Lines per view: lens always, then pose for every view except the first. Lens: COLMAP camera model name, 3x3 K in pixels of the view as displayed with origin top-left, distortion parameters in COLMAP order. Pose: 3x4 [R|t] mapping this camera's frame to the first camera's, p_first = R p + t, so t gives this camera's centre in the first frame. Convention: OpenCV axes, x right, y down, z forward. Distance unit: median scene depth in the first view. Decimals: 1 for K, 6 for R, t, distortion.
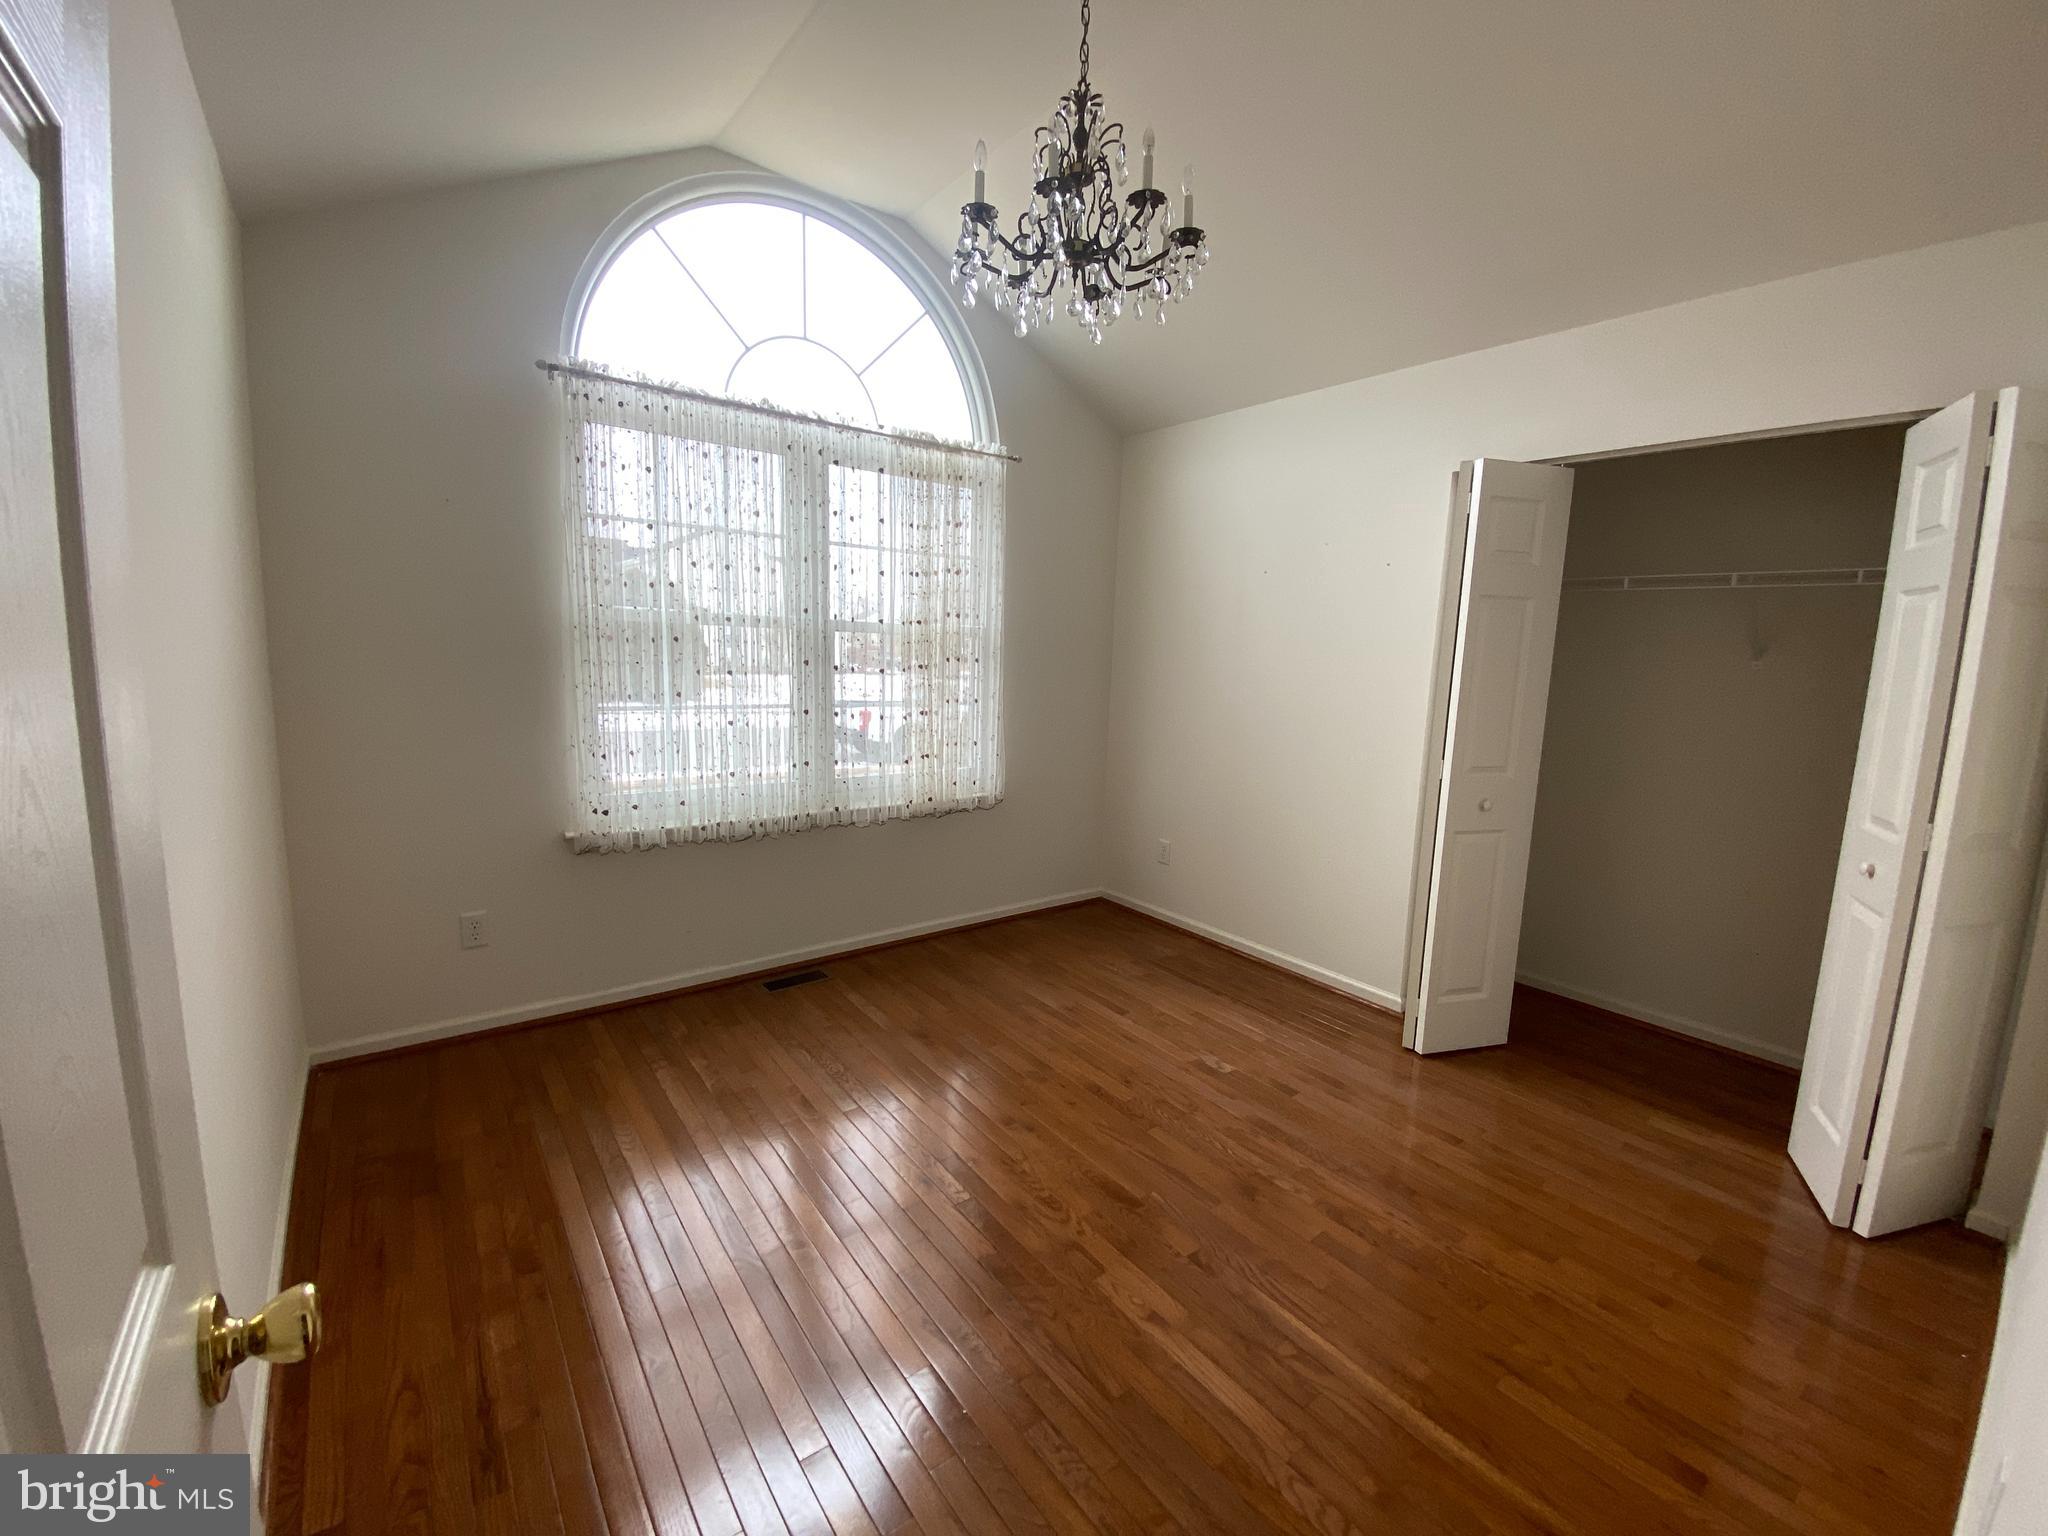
lens RADIAL K [[821.9, 0, 1027.1], [0, 821.9, 763.9], [0, 0, 1]] dist [0.025927, -0.023283]
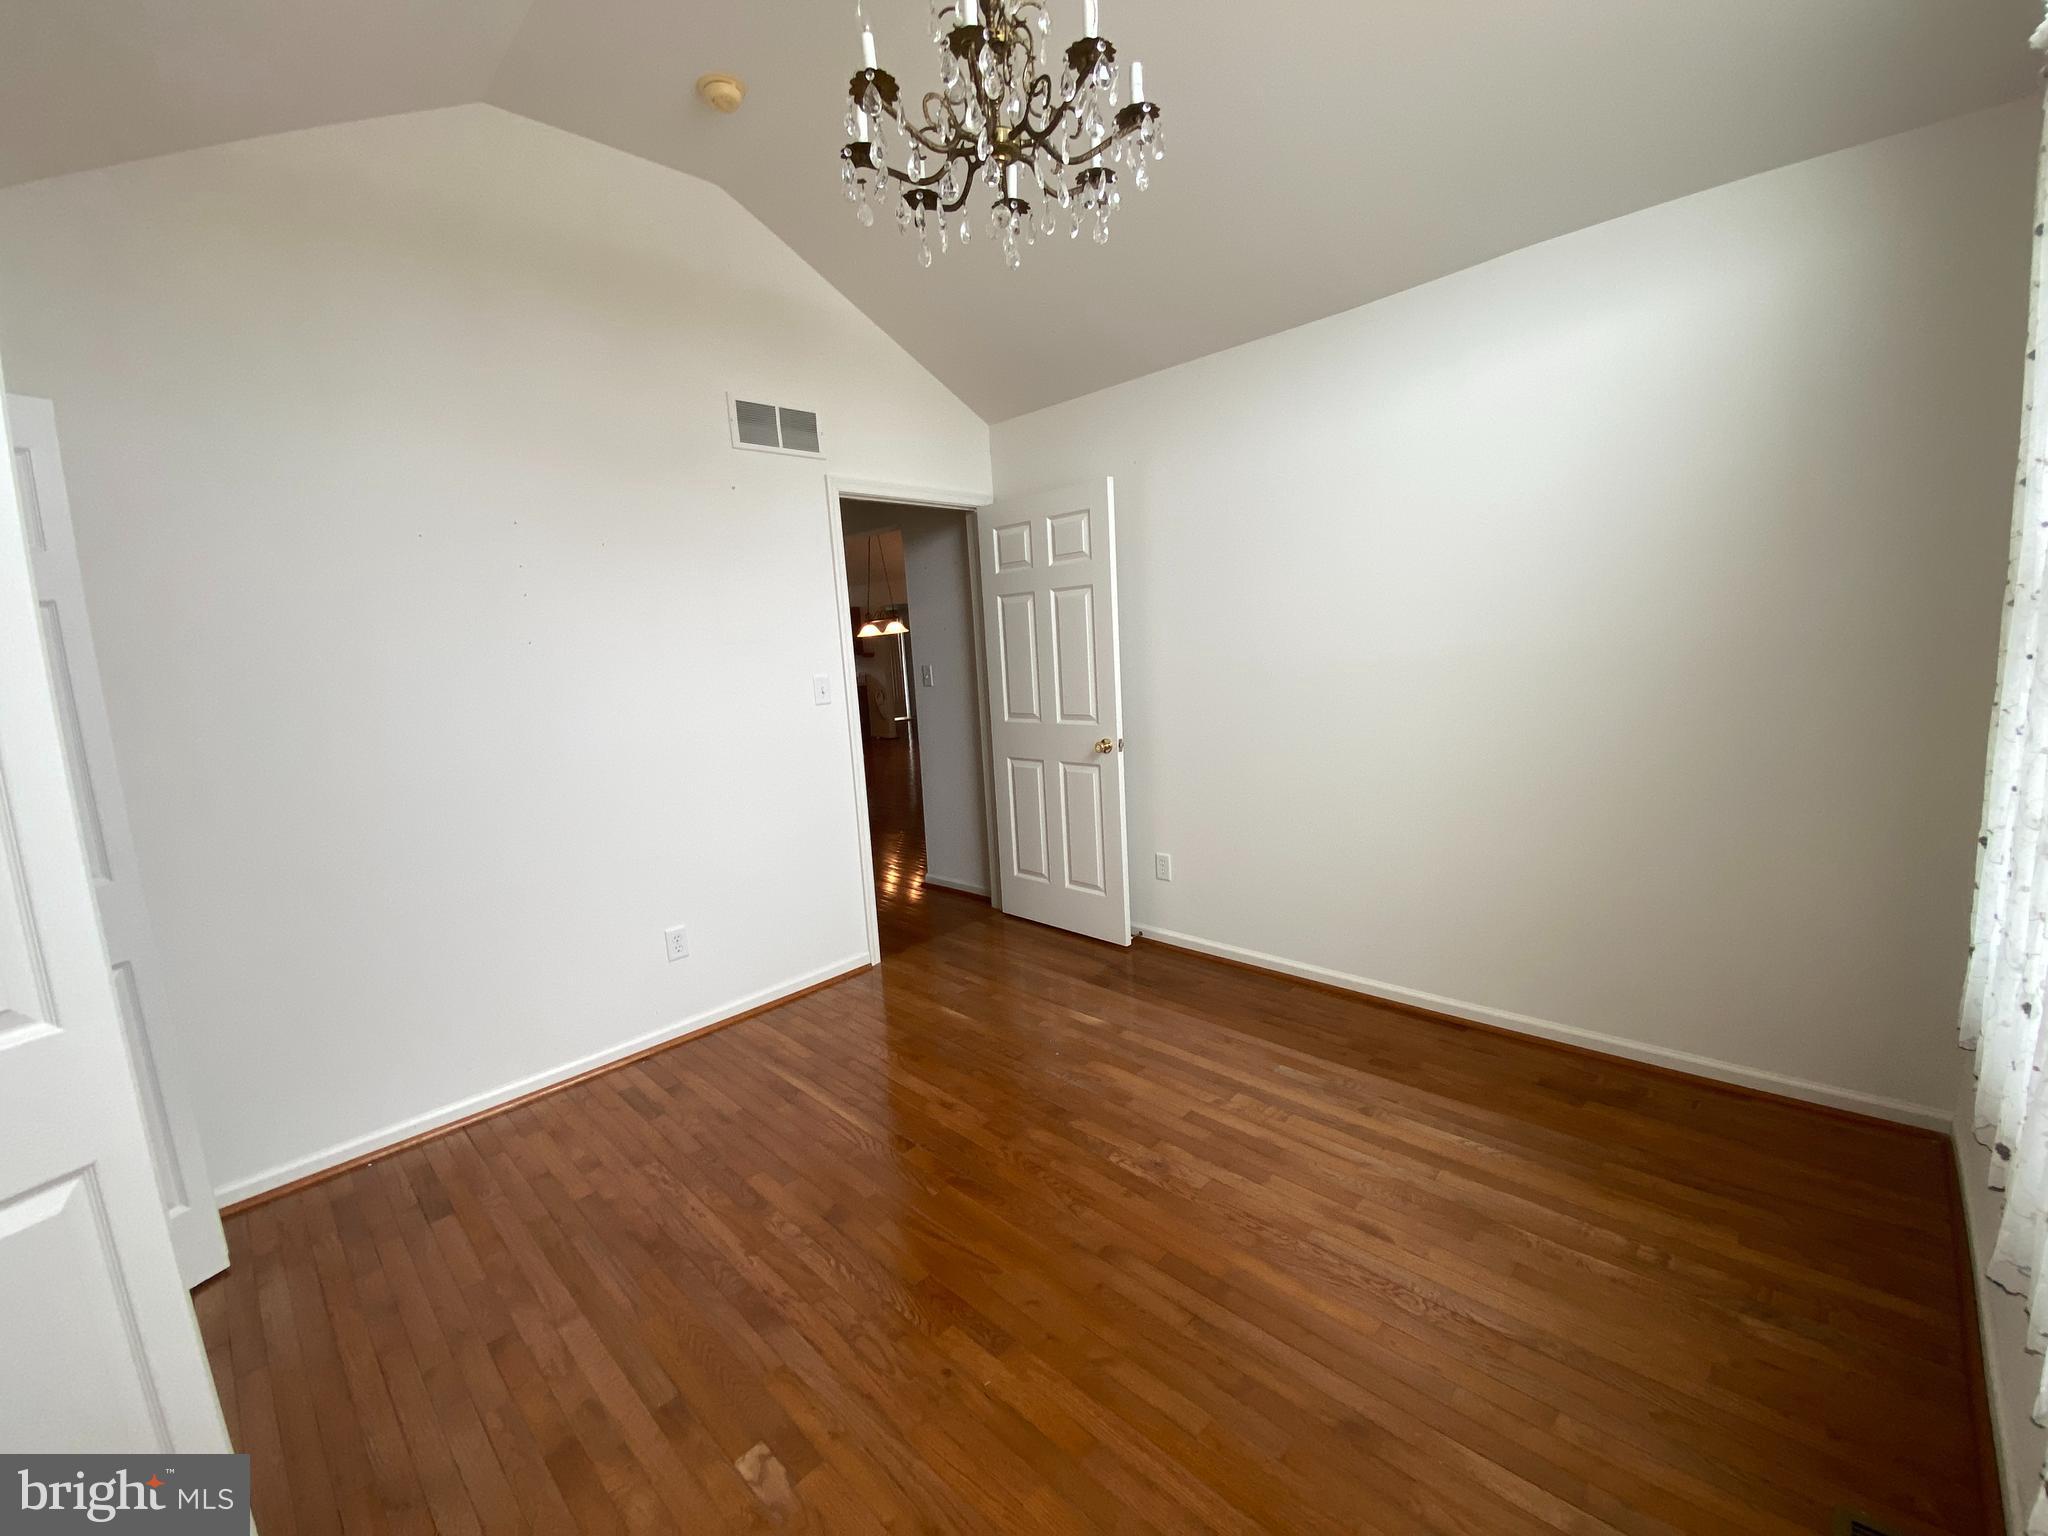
lens RADIAL K [[821.9, 0, 1027.1], [0, 821.9, 763.9], [0, 0, 1]] dist [0.025927, -0.023283]
pose [[-0.988484, 0.049478, -0.143006, 0.154086], [0.006953, 0.958886, 0.283705, -0.253163], [0.151164, 0.279444, -0.948188, 1.760567]]
